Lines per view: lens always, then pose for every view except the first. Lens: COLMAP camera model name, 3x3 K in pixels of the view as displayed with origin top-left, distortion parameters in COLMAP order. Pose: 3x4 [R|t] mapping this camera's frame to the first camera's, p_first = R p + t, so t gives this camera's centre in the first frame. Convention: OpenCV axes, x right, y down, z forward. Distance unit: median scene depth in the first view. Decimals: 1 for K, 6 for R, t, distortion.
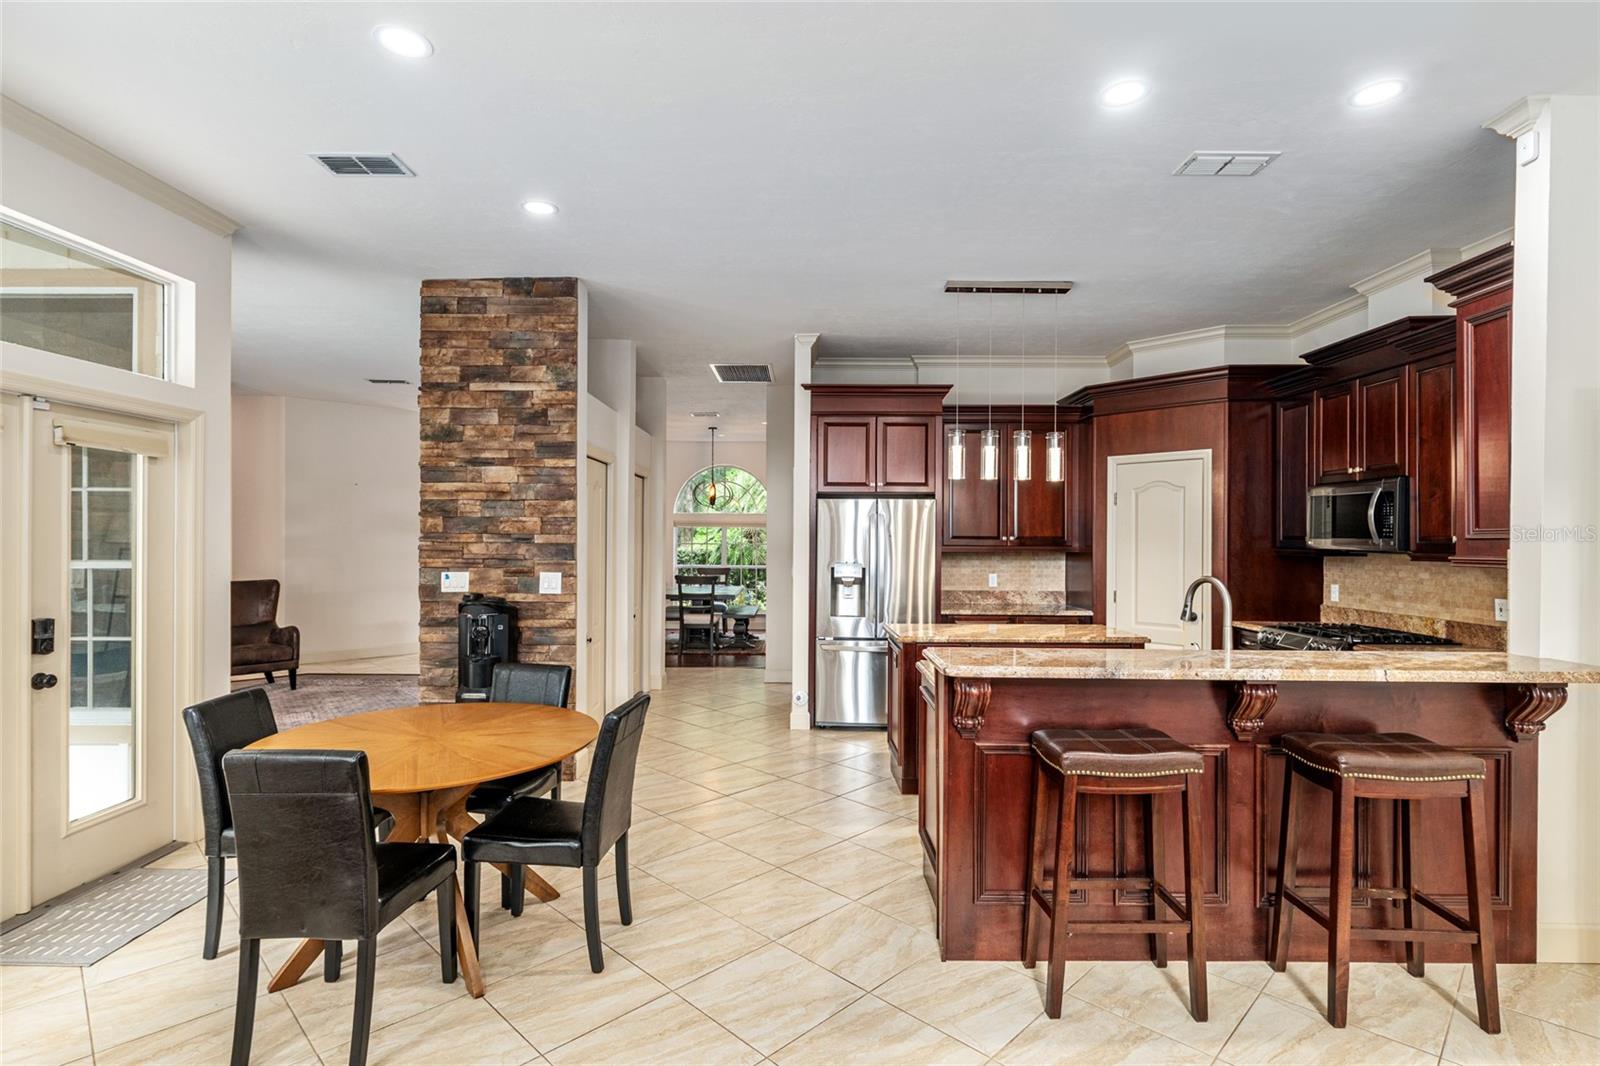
lens RADIAL K [[766.7, 0, 825.4], [0, 766.7, 541.7], [0, 0, 1]] dist [0.015352, -0.000995]
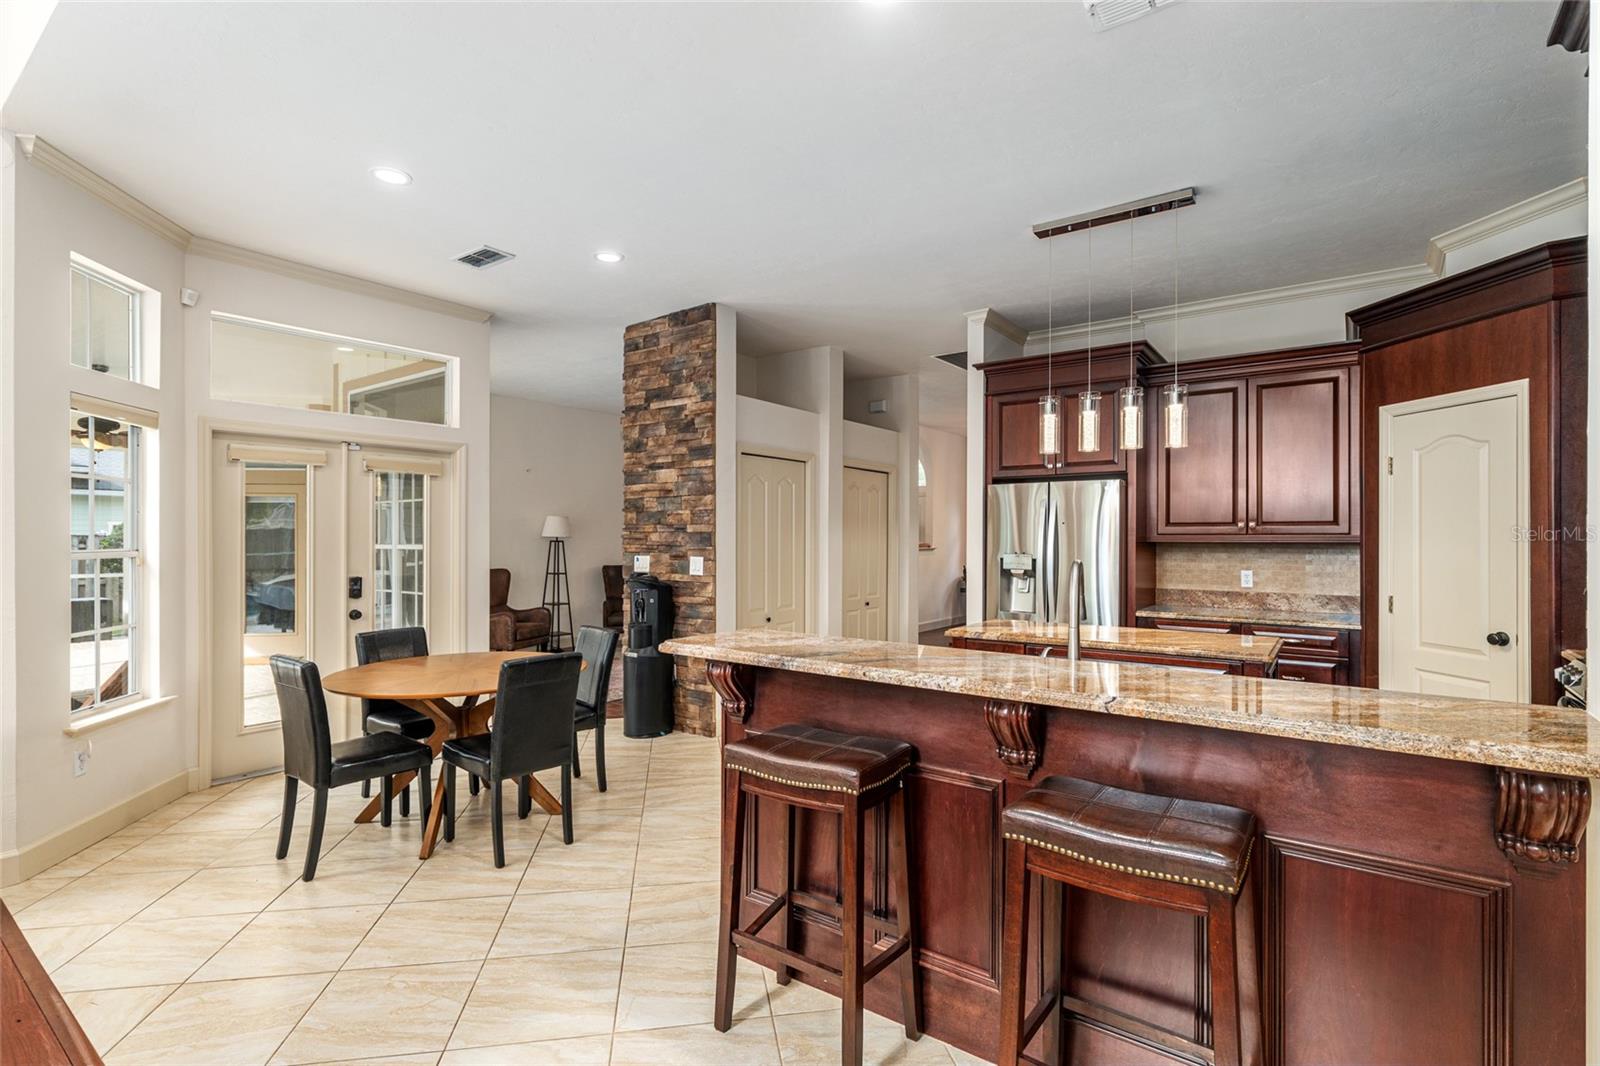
lens RADIAL K [[766.7, 0, 838.3], [0, 766.7, 538.8], [0, 0, 1]] dist [0.015352, -0.000995]
pose [[0.812024, -0.003604, -0.583613, 0.503814], [0.002326, 0.999993, -0.002939, 0.016170], [0.583619, 0.001029, 0.812027, 0.172973]]
